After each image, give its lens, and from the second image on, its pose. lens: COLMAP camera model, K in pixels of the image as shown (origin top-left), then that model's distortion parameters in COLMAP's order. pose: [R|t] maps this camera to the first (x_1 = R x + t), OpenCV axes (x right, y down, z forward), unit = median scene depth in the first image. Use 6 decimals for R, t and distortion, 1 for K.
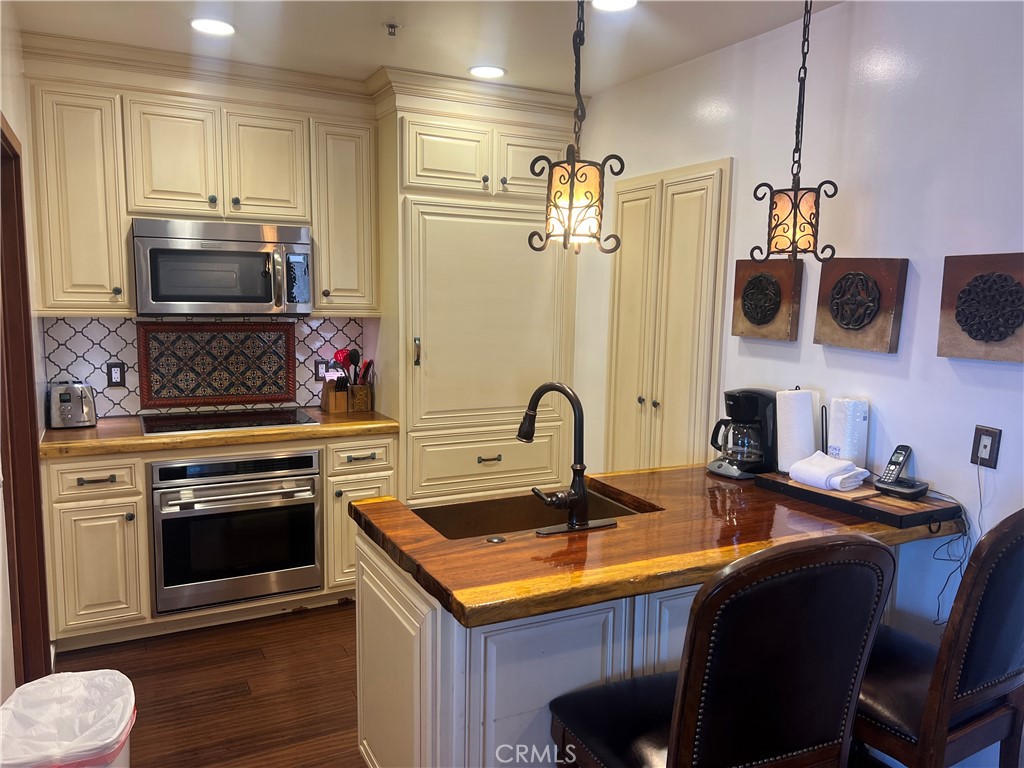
lens RADIAL K [[766.2, 0, 521.1], [0, 766.2, 388.5], [0, 0, 1]] dist [0.061569, -0.068580]
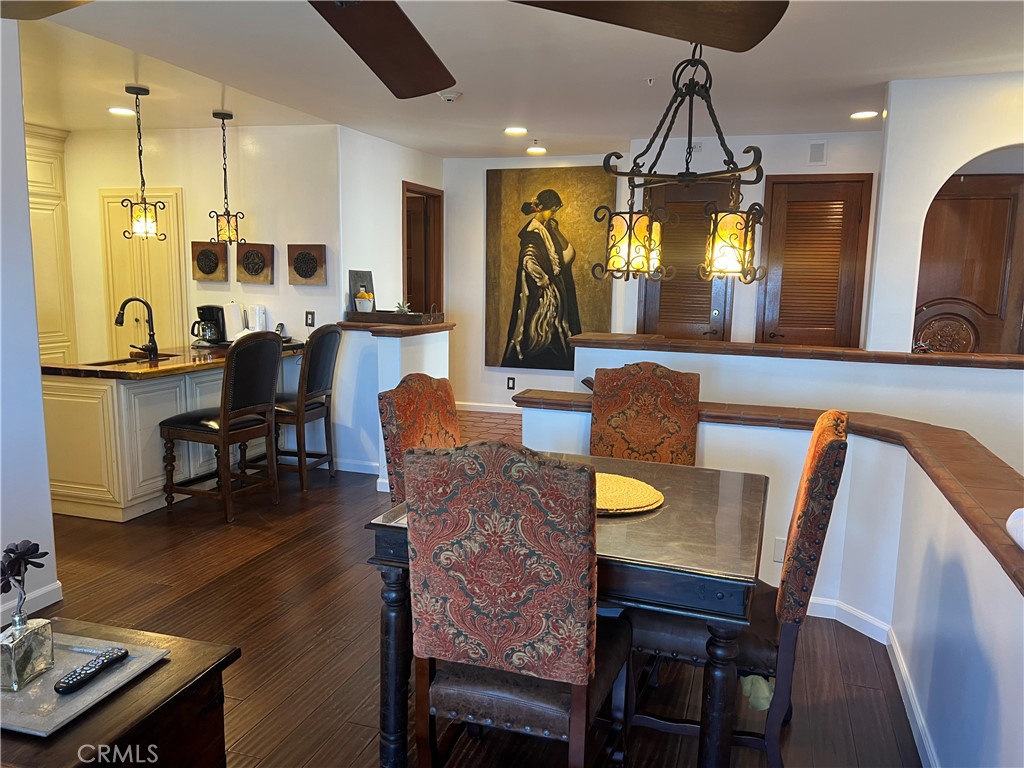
lens RADIAL K [[766.2, 0, 511.8], [0, 766.2, 393.2], [0, 0, 1]] dist [0.061569, -0.068580]
pose [[0.720610, -0.112680, 0.684124, -0.442744], [0.081198, 0.993631, 0.078130, 0.110163], [-0.688570, -0.000752, 0.725169, -0.837884]]
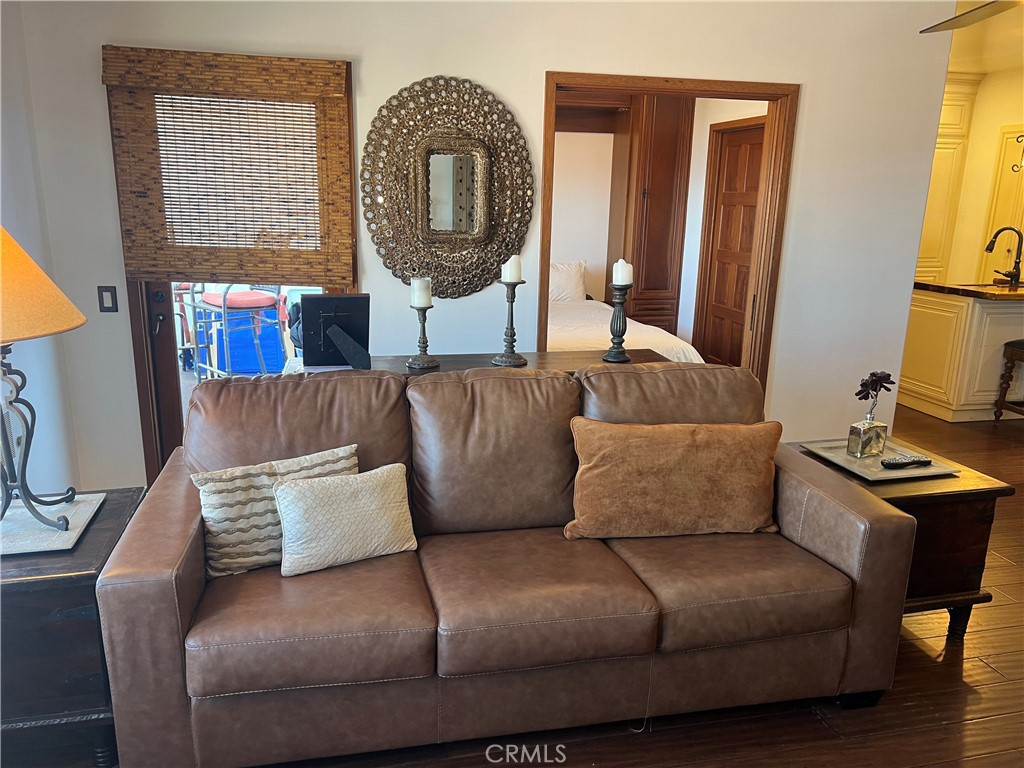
lens RADIAL K [[766.2, 0, 507.6], [0, 766.2, 394.7], [0, 0, 1]] dist [0.061569, -0.068580]
pose [[0.965866, 0.062668, -0.251347, -0.505403], [-0.030691, 0.991146, 0.129184, 0.151490], [0.257218, -0.117060, 0.959237, -1.109341]]
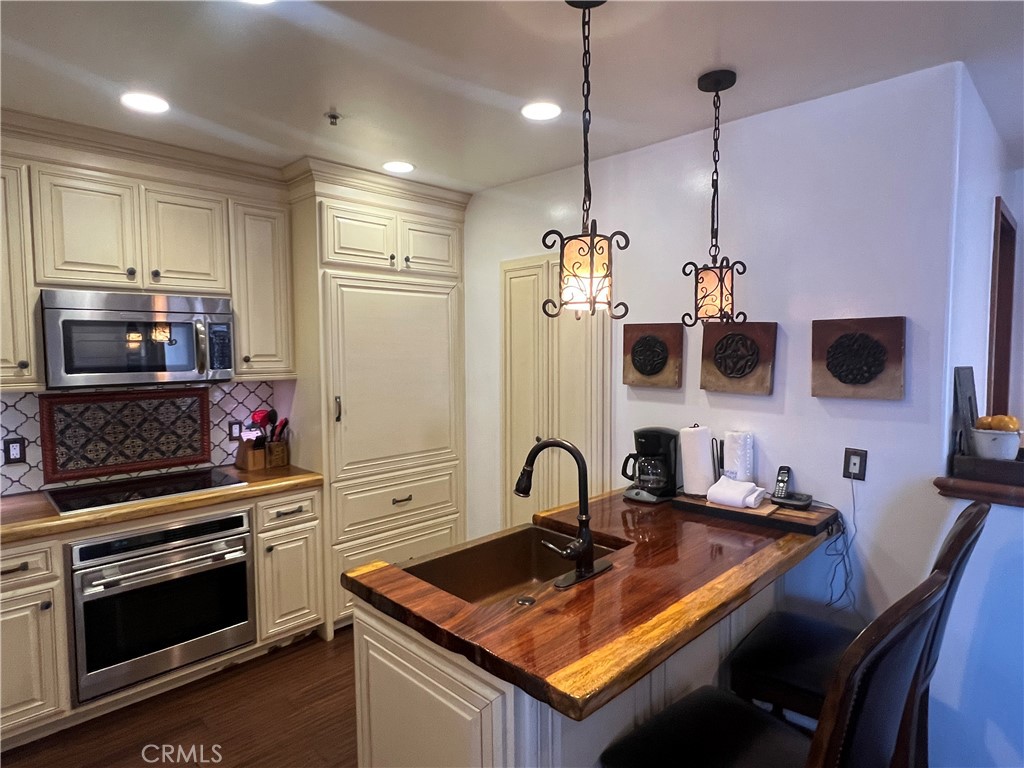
lens RADIAL K [[572.0, 0, 507.0], [0, 572.0, 381.7], [0, 0, 1]] dist [-0.003468, 0.002266]
pose [[0.956001, -0.040852, 0.290504, -0.147214], [0.059827, 0.996595, -0.056734, -0.027549], [-0.287197, 0.071618, 0.955190, 0.148706]]
